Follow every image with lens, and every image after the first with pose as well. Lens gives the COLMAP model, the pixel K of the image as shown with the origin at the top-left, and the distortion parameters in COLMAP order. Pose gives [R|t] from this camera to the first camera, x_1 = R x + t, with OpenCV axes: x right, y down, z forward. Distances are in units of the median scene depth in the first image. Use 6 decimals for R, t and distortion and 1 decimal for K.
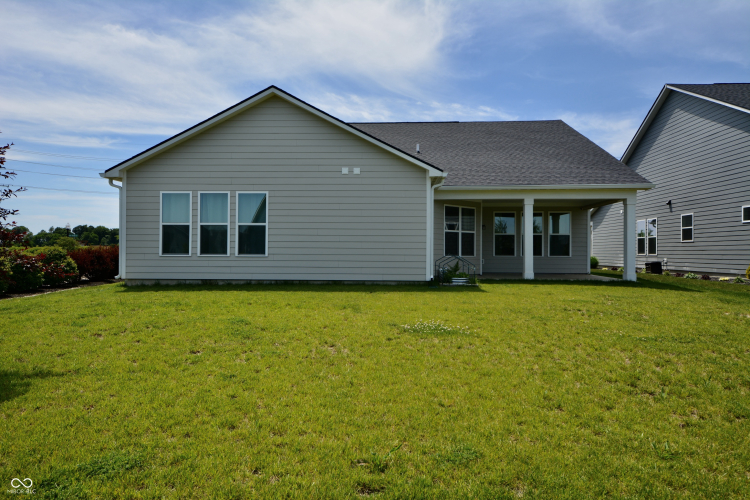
lens RADIAL K [[492.3, 0, 375.0], [0, 492.3, 250.0], [0, 0, 1]] dist [0.009003, 0.002077]
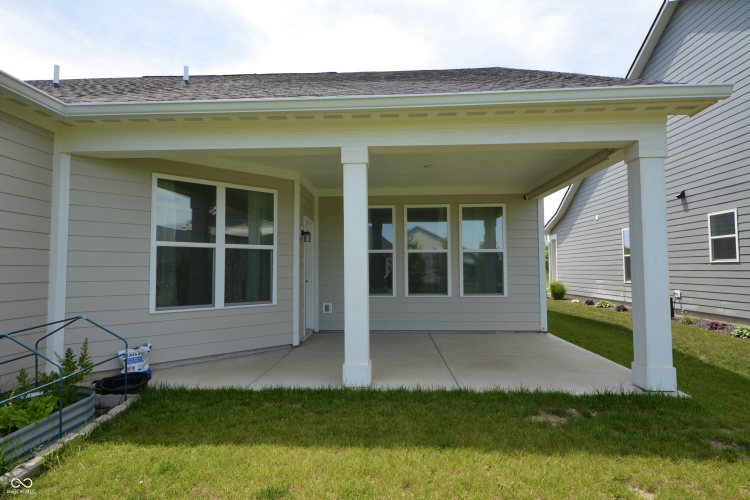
lens RADIAL K [[444.0, 0, 375.0], [0, 444.0, 250.0], [0, 0, 1]] dist [-0.003565, -0.001565]
pose [[0.999821, -0.010696, 0.015578, 0.239955], [0.011311, 0.999139, -0.039928, -0.015106], [-0.015137, 0.040097, 0.999081, 0.518725]]
